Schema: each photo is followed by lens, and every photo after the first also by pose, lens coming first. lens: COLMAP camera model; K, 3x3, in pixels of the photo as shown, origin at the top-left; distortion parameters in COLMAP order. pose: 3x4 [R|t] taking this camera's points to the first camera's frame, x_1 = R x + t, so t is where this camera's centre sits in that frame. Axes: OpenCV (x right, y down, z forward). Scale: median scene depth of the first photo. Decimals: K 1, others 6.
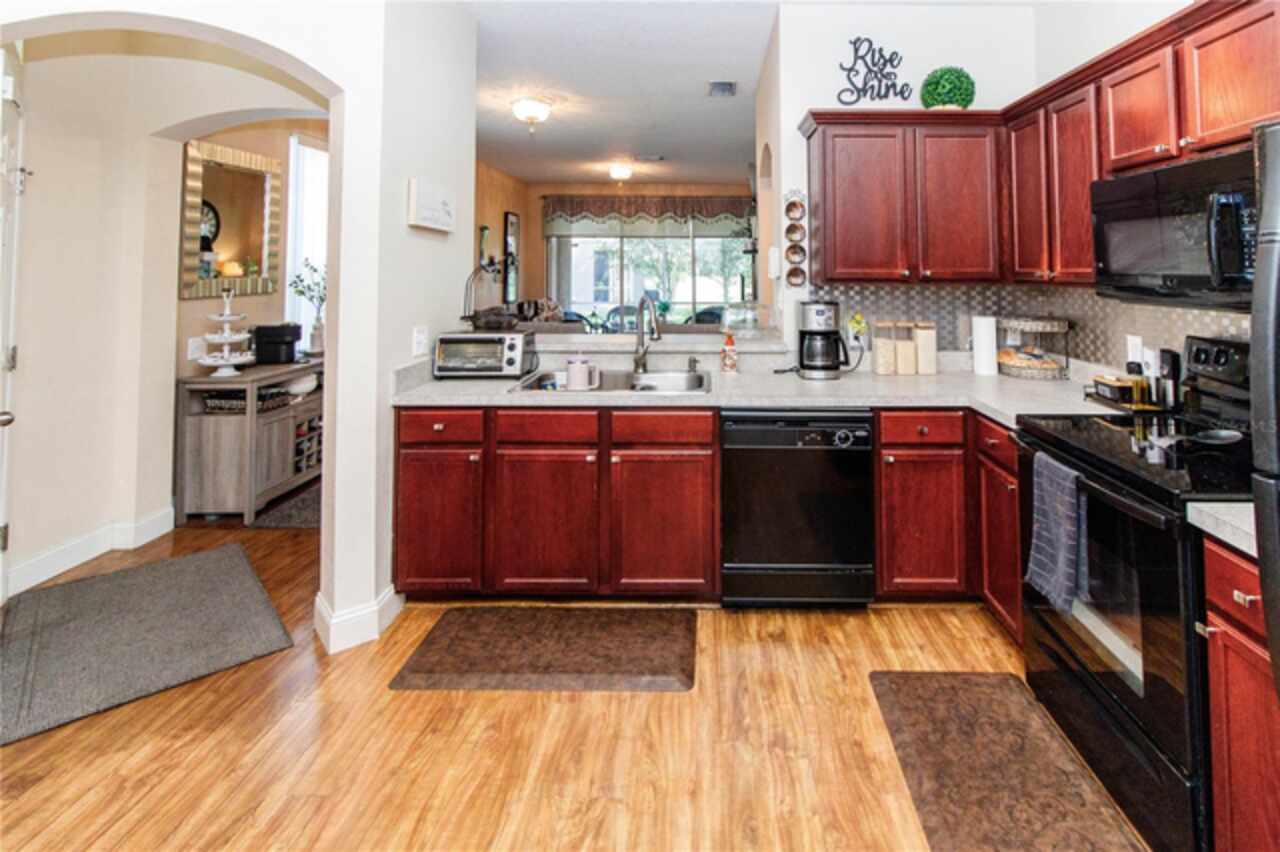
lens RADIAL K [[644.4, 0, 640.1], [0, 644.4, 227.3], [0, 0, 1]] dist [0.003223, 0.000044]
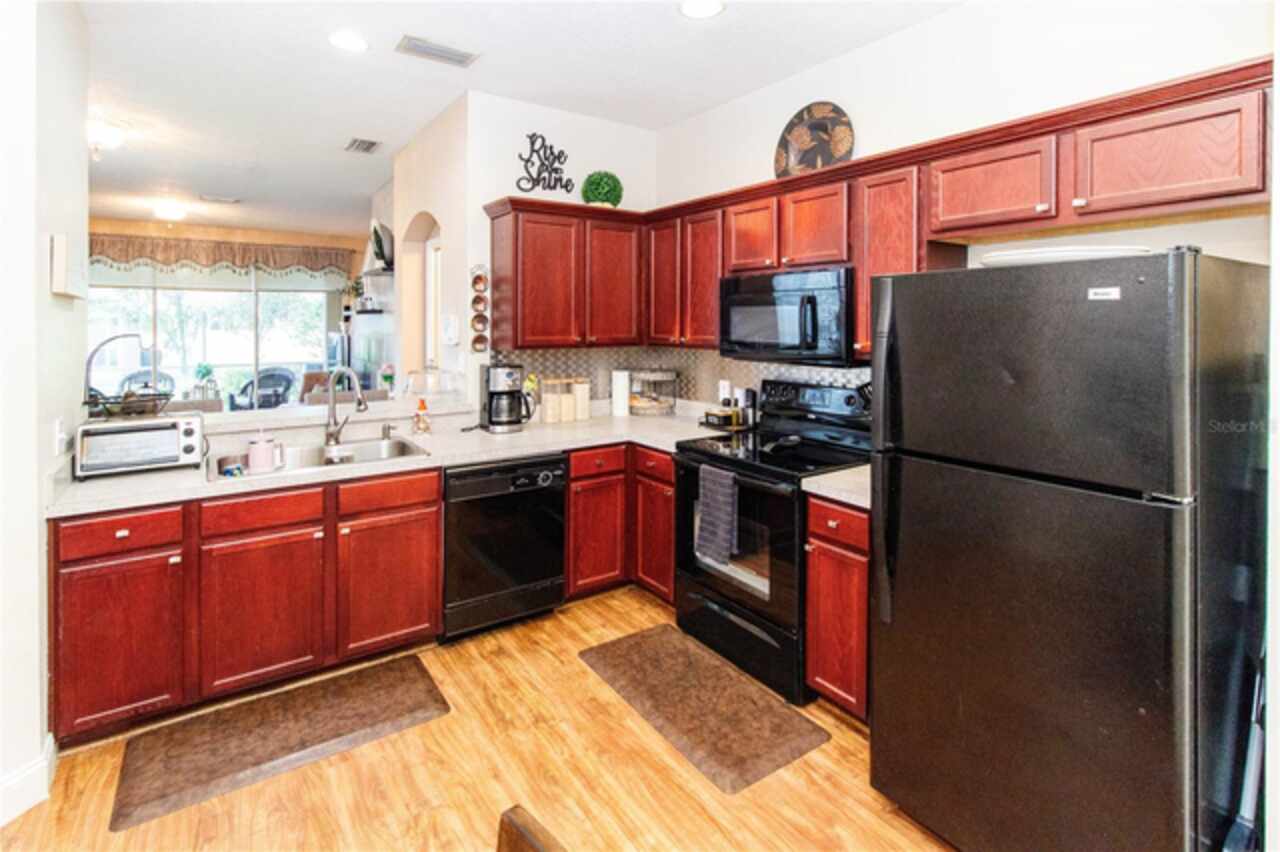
lens RADIAL K [[619.0, 0, 638.8], [0, 619.0, 320.5], [0, 0, 1]] dist [0.000685, 0.000246]
pose [[0.823704, -0.000742, 0.567020, -0.201283], [-0.029065, 0.998629, 0.043530, -0.024723], [-0.566275, -0.052337, 0.822553, -0.040664]]
